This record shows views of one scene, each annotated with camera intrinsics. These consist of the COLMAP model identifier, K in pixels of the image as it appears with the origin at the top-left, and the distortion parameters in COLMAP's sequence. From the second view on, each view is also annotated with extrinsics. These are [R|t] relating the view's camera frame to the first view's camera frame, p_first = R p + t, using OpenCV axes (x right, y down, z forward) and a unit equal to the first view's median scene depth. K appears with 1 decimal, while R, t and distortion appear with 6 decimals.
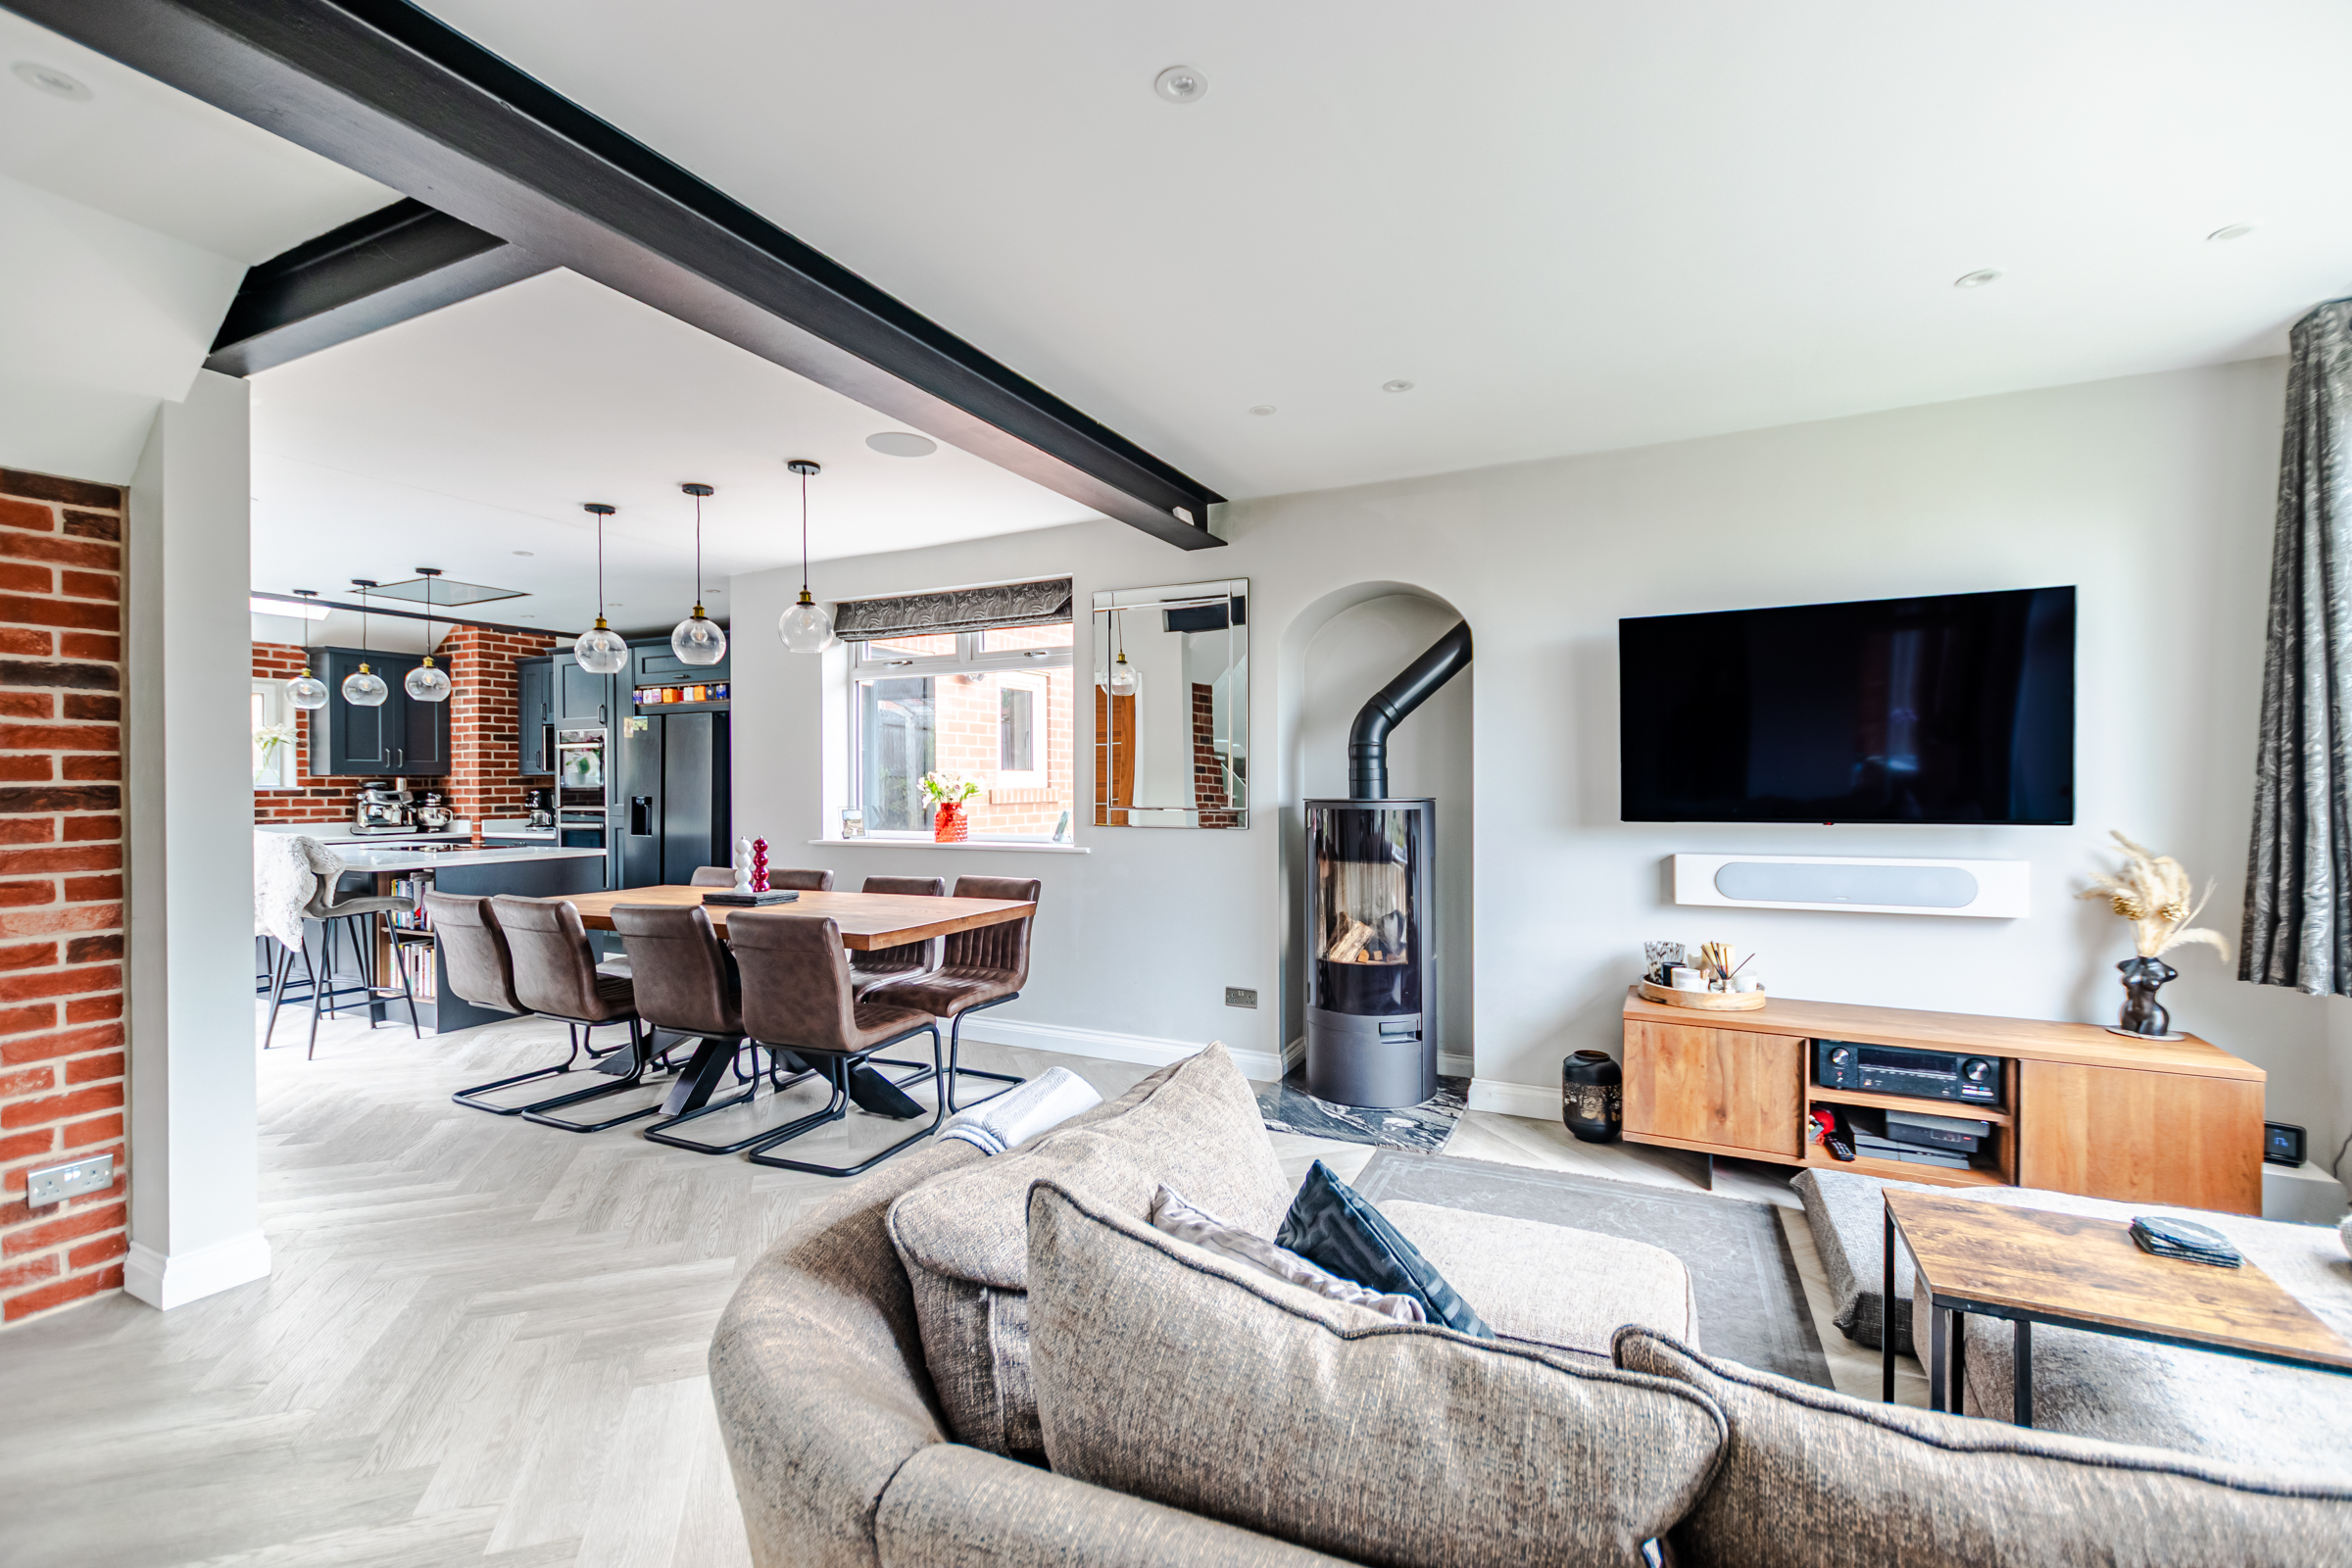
lens RADIAL K [[1015.3, 0, 1183.8], [0, 1015.3, 783.2], [0, 0, 1]] dist [0.011555, -0.004351]
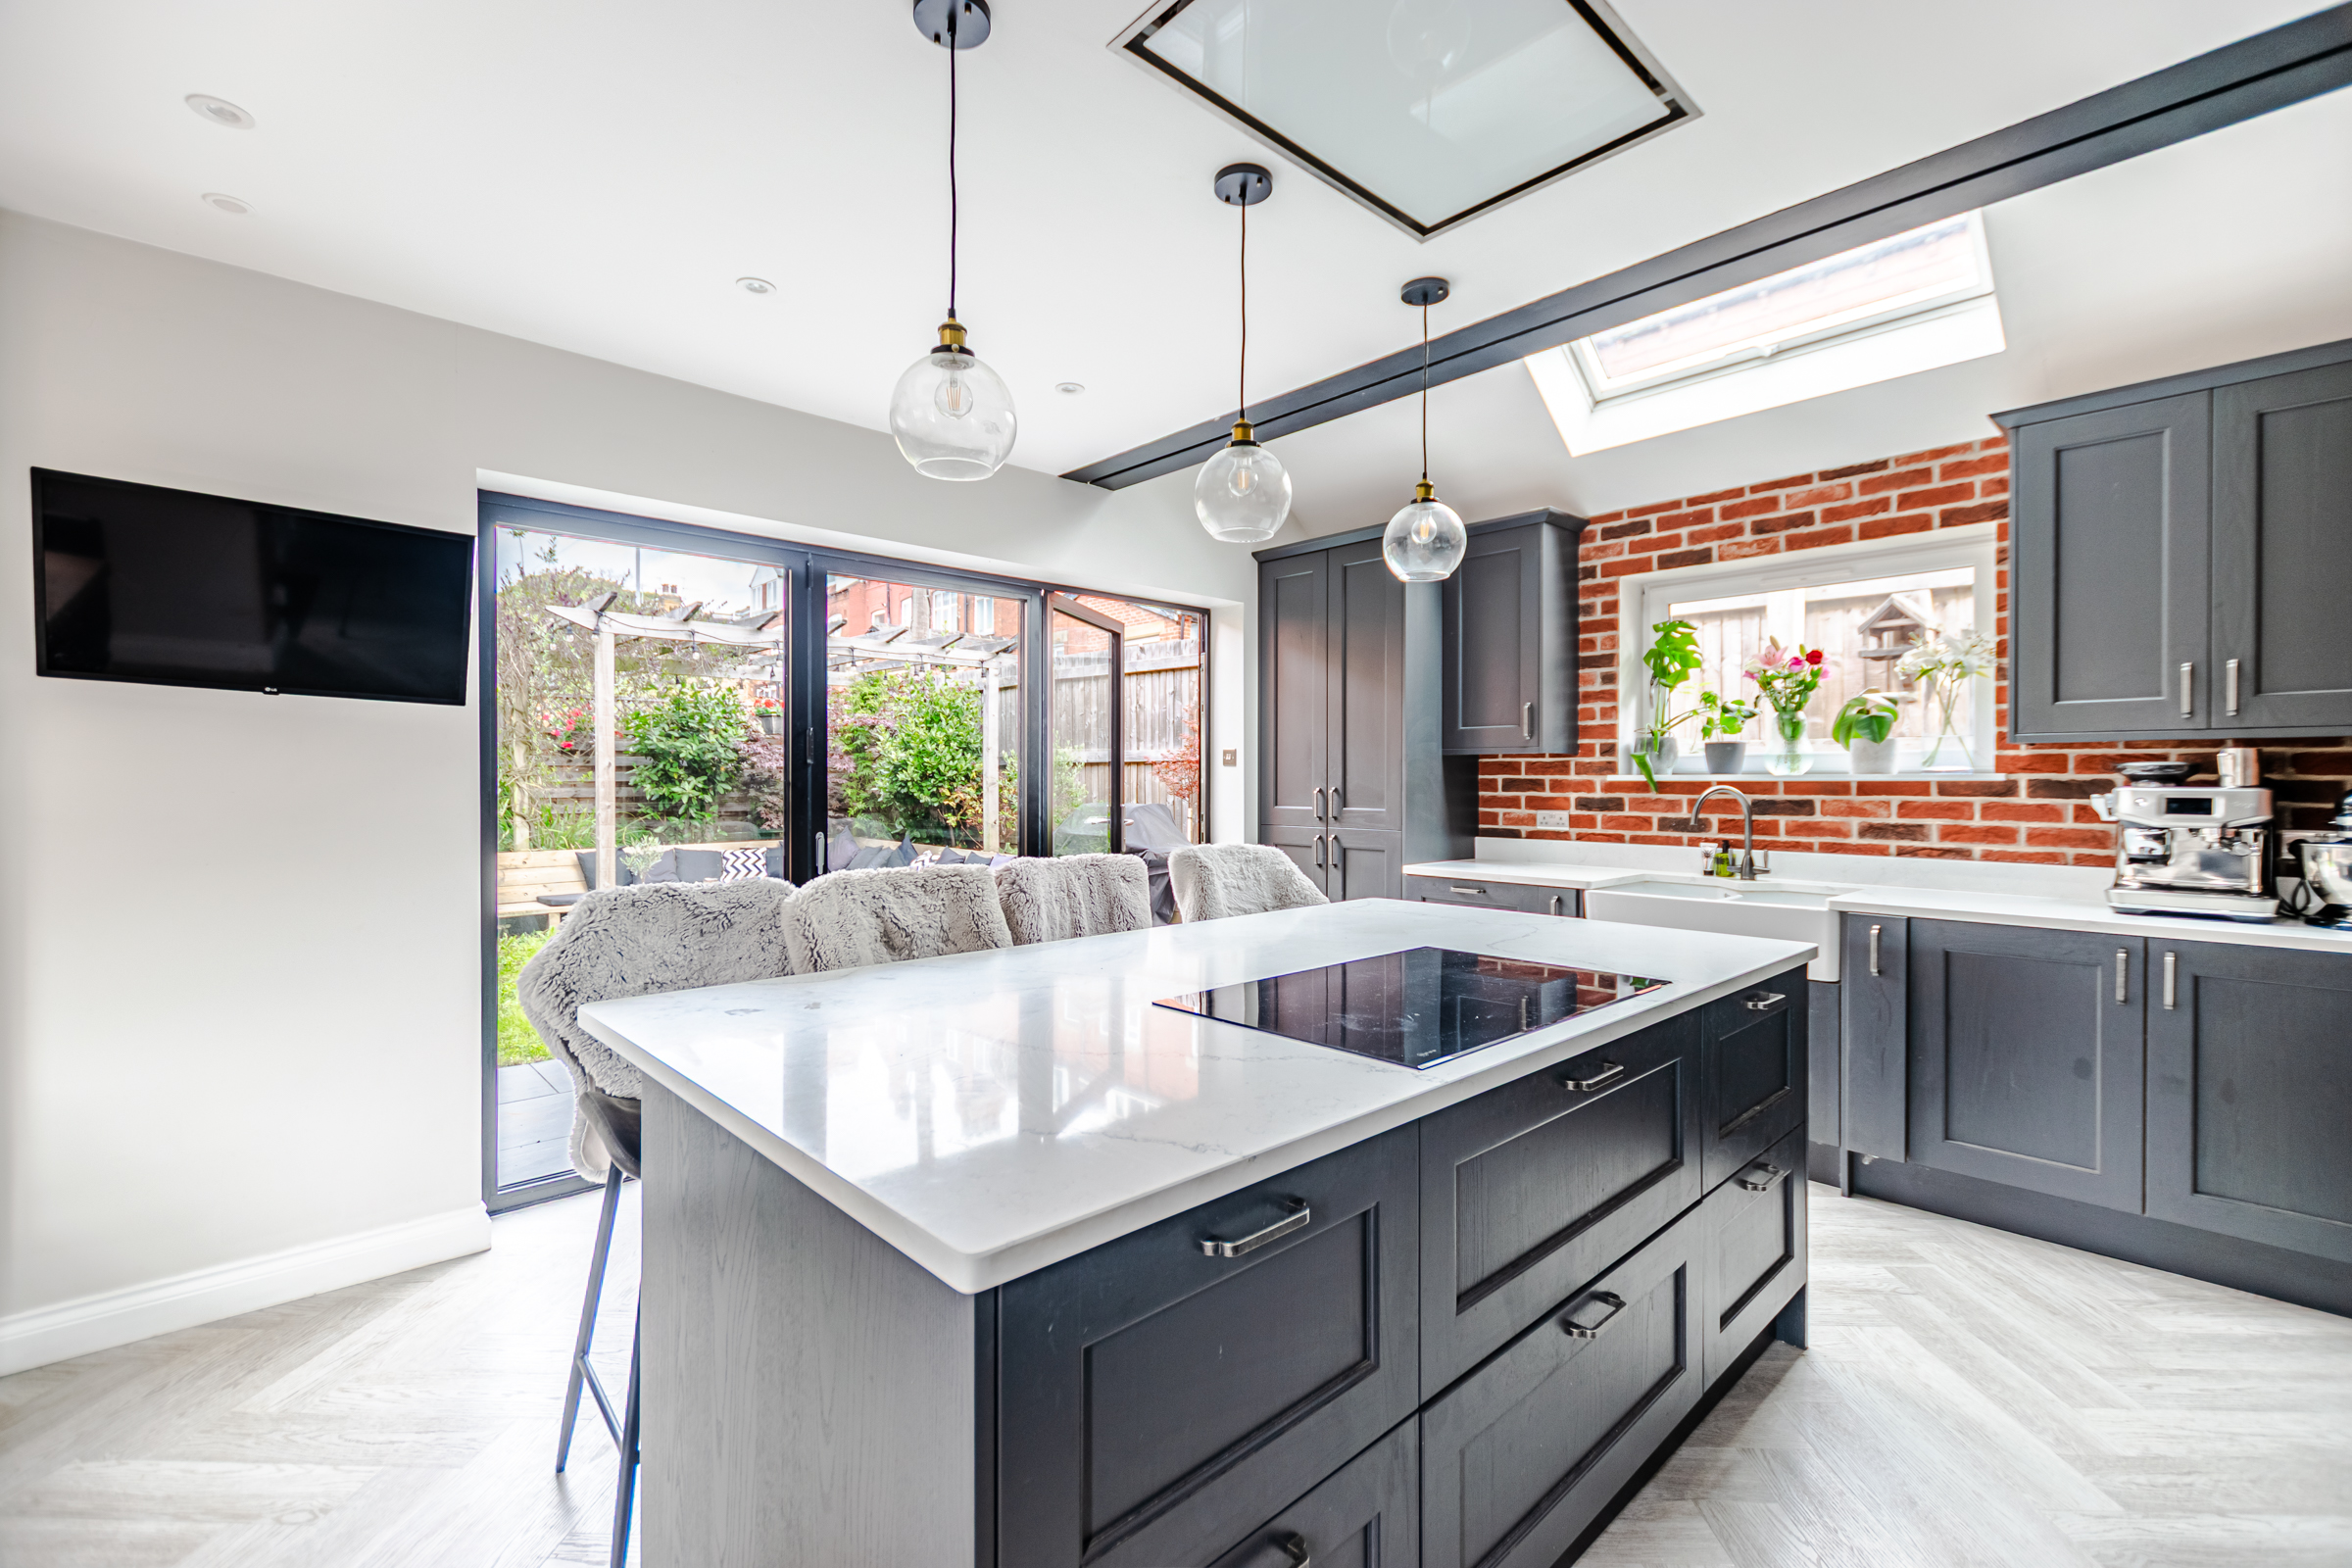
lens RADIAL K [[1015.3, 0, 1180.2], [0, 1015.3, 781.7], [0, 0, 1]] dist [0.011555, -0.004351]
pose [[-0.357360, 0.008912, -0.933924, -0.656347], [0.000591, 0.999956, 0.009316, 0.004971], [0.933966, 0.002777, -0.357350, 1.543178]]
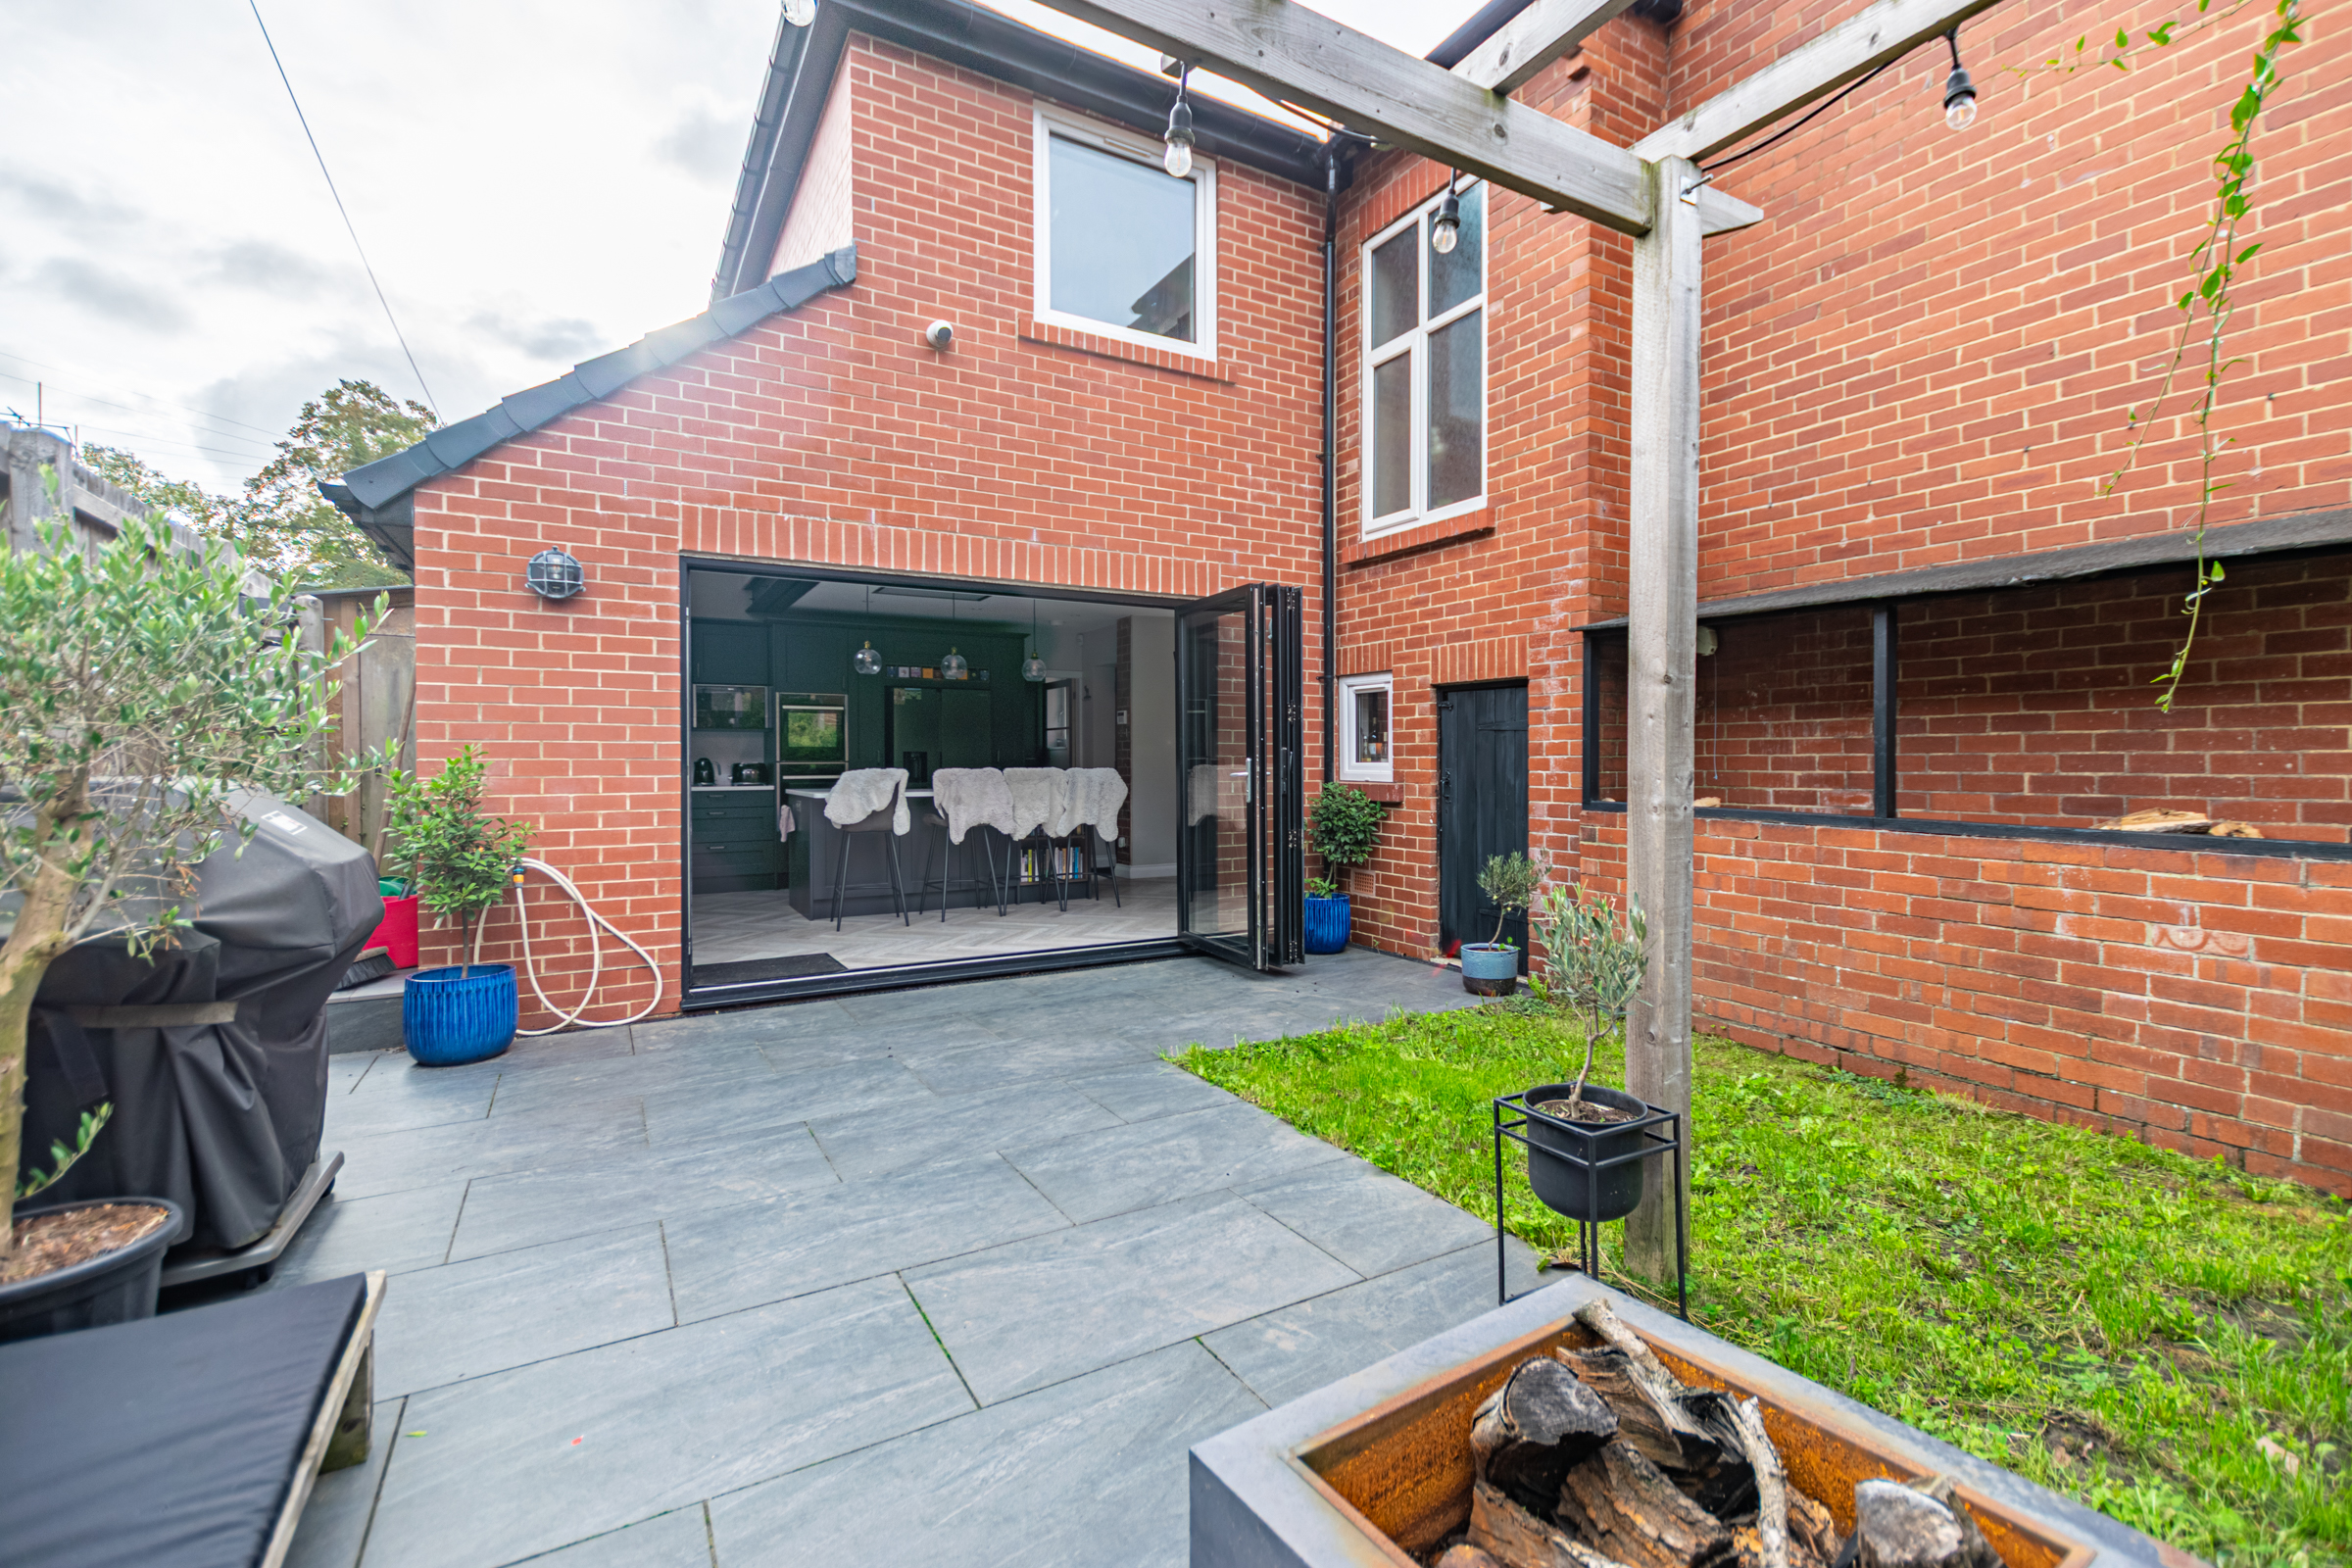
lens RADIAL K [[1015.3, 0, 1203.4], [0, 1015.3, 762.9], [0, 0, 1]] dist [0.011555, -0.004351]
pose [[0.543823, 0.001395, 0.839199, -2.418716], [-0.000004, 0.999999, -0.001660, 0.050917], [-0.839200, 0.000899, 0.543822, 0.012554]]
